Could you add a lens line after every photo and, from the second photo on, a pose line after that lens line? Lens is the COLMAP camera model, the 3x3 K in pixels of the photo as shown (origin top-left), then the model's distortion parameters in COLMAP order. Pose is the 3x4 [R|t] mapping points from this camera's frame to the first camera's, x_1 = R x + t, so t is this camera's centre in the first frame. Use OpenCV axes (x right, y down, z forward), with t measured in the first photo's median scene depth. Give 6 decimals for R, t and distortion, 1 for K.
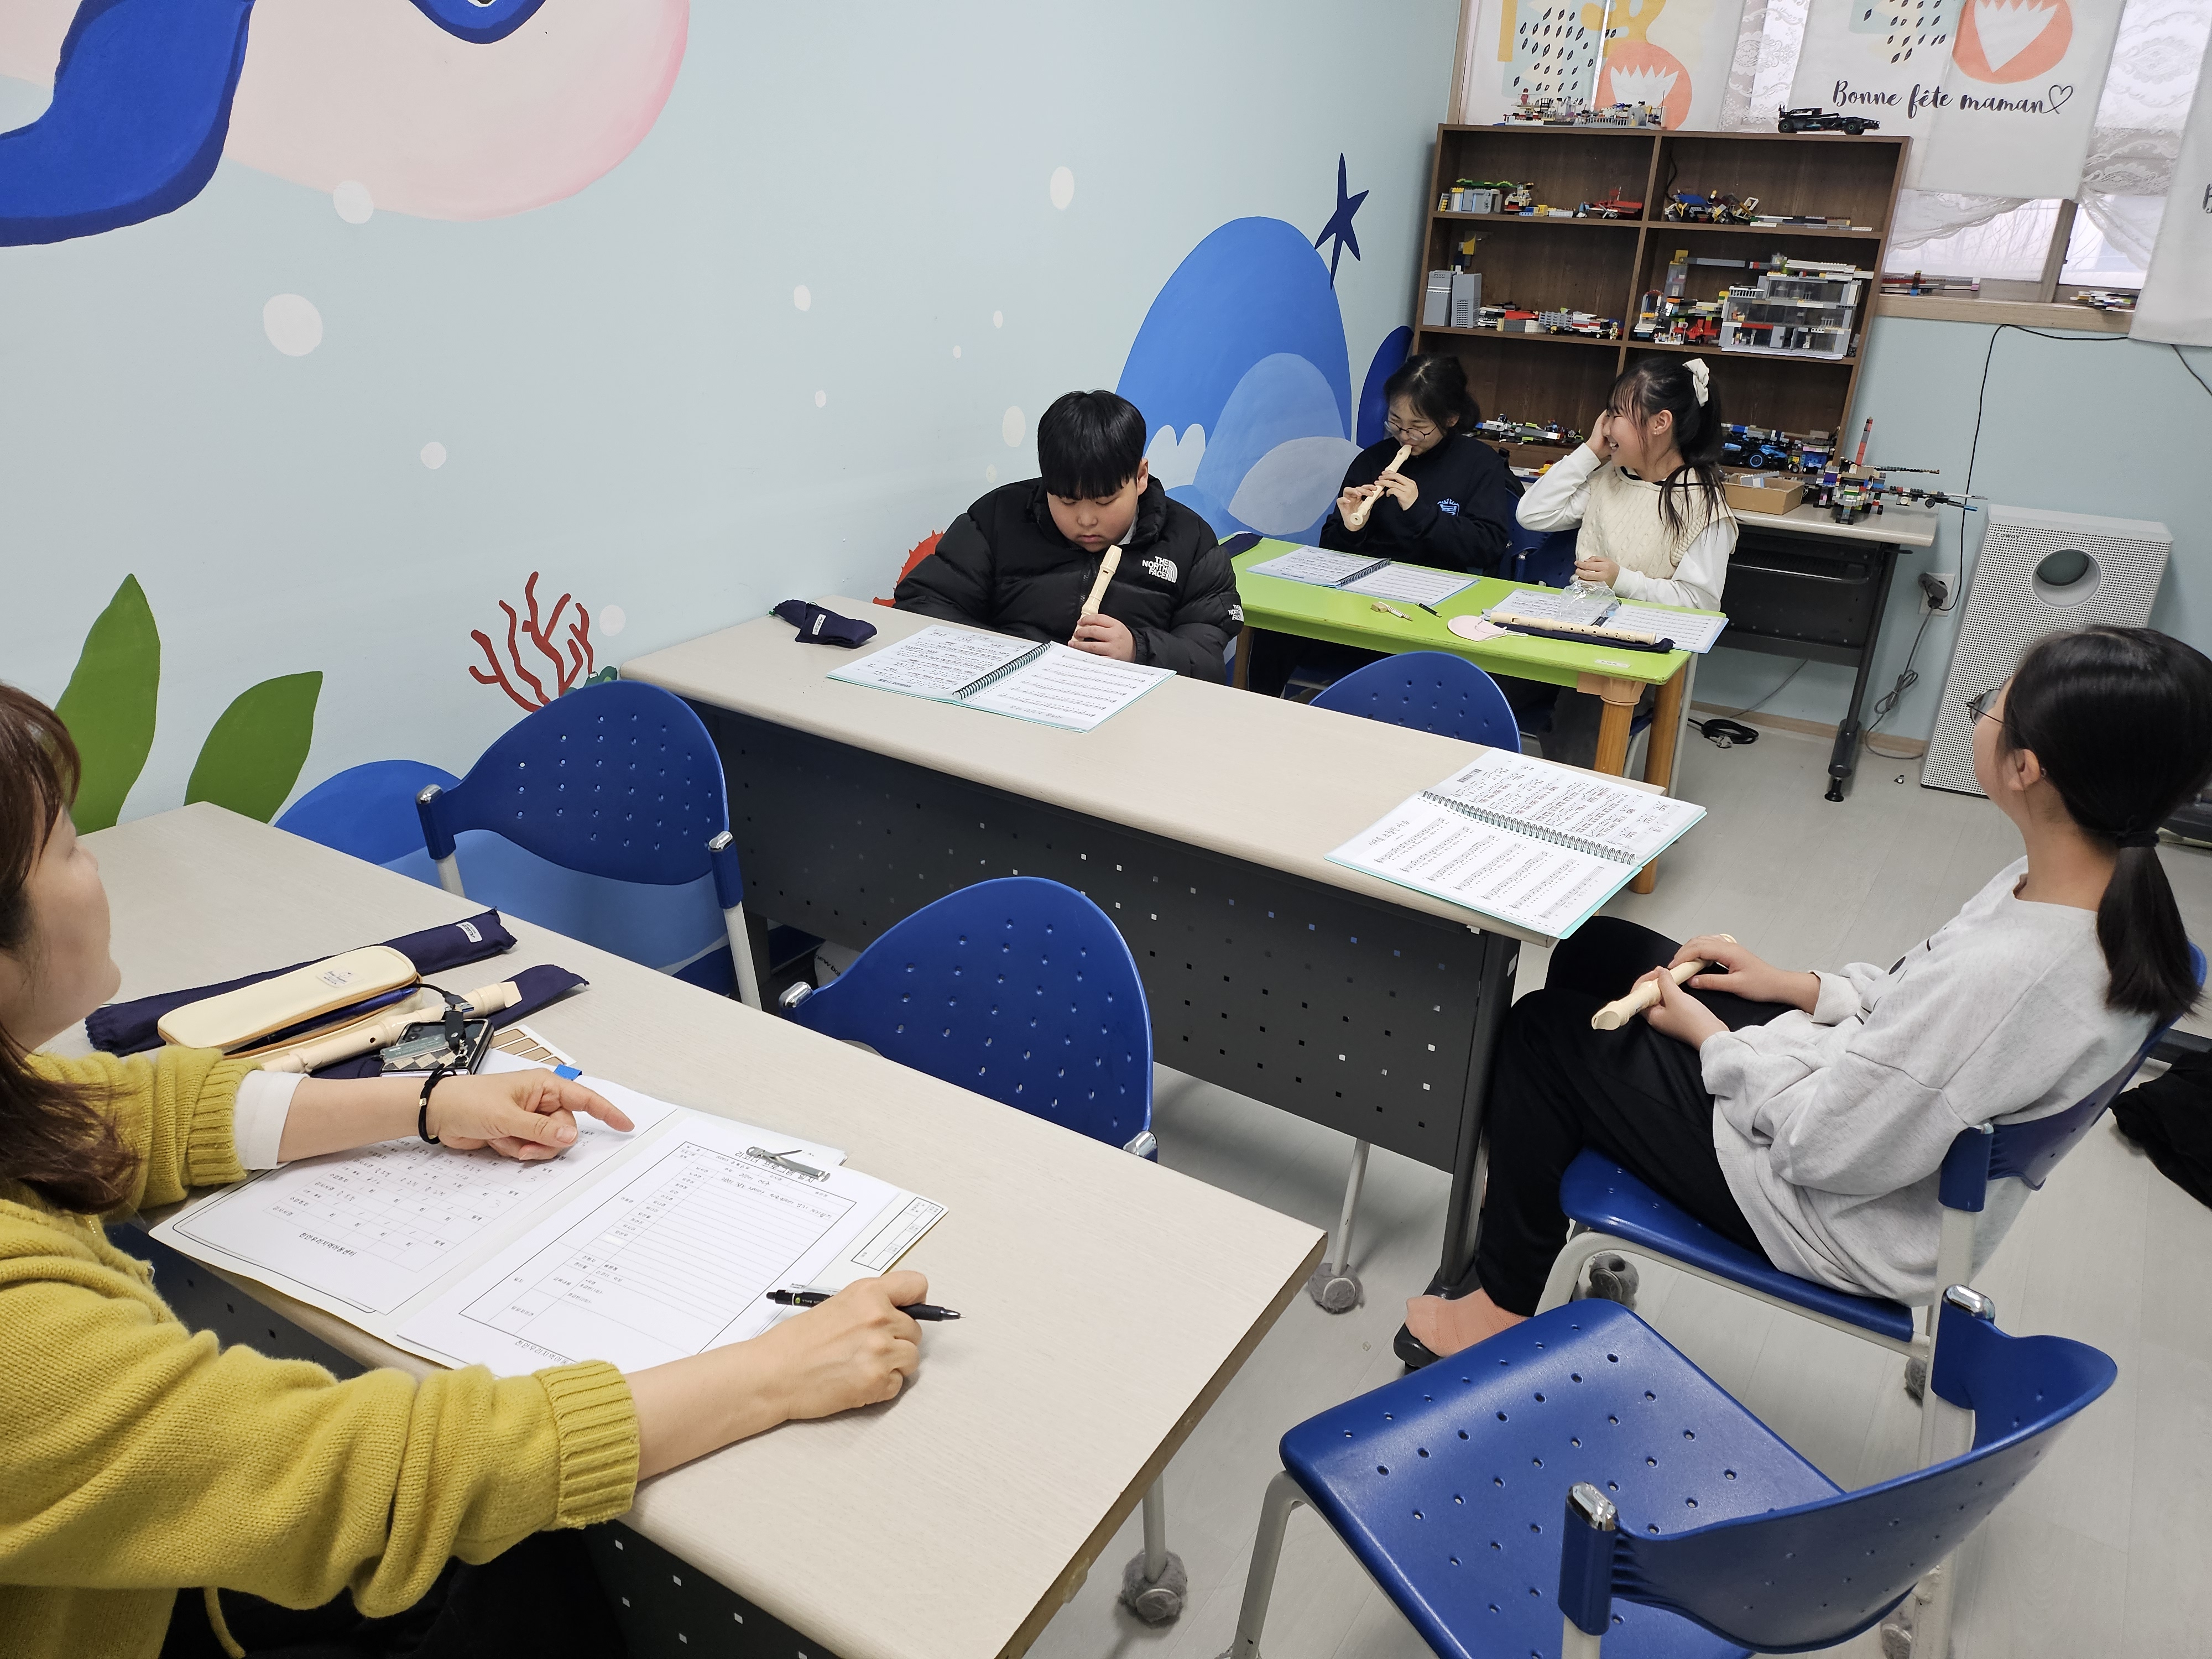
lens RADIAL K [[1505.5, 0, 1102.2], [0, 1505.5, 826.0], [0, 0, 1]] dist [0.039471, -0.038856]
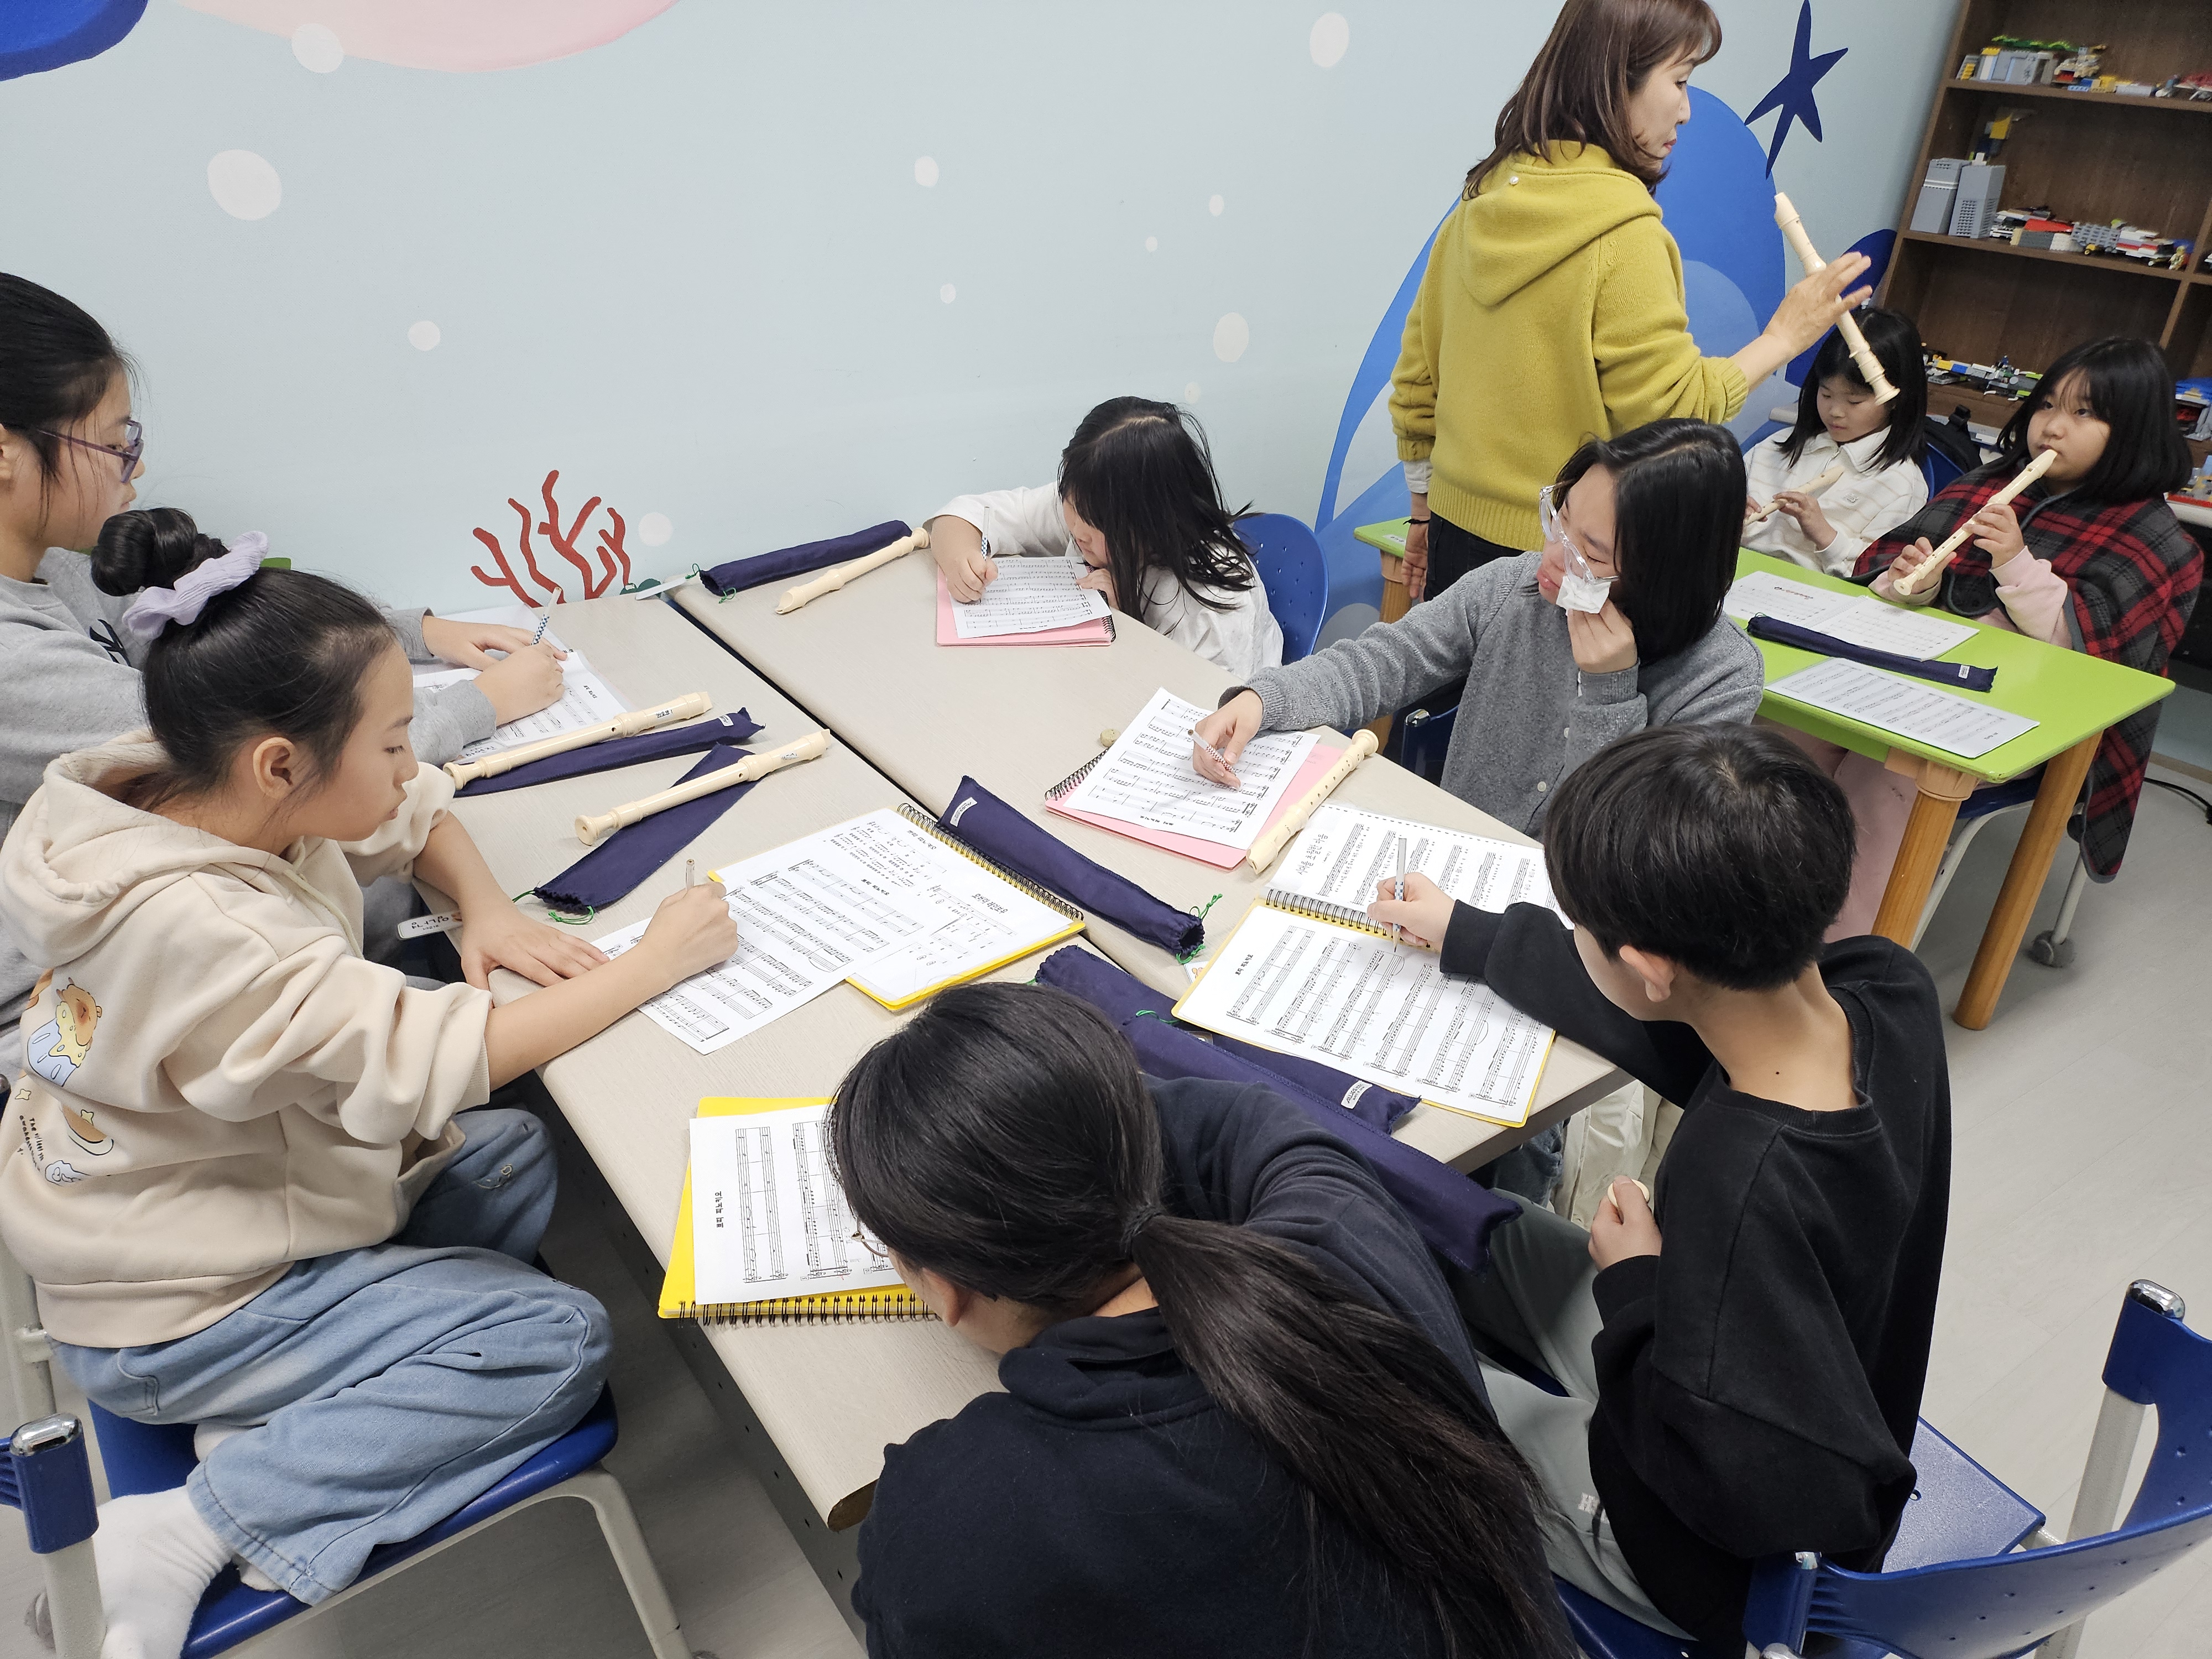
lens RADIAL K [[1505.5, 0, 1099.7], [0, 1505.5, 826.5], [0, 0, 1]] dist [0.039471, -0.038856]
pose [[0.930239, 0.186607, -0.315964, 0.143222], [-0.158044, 0.980832, 0.113973, -0.062352], [0.331176, -0.056086, 0.941901, 0.130179]]
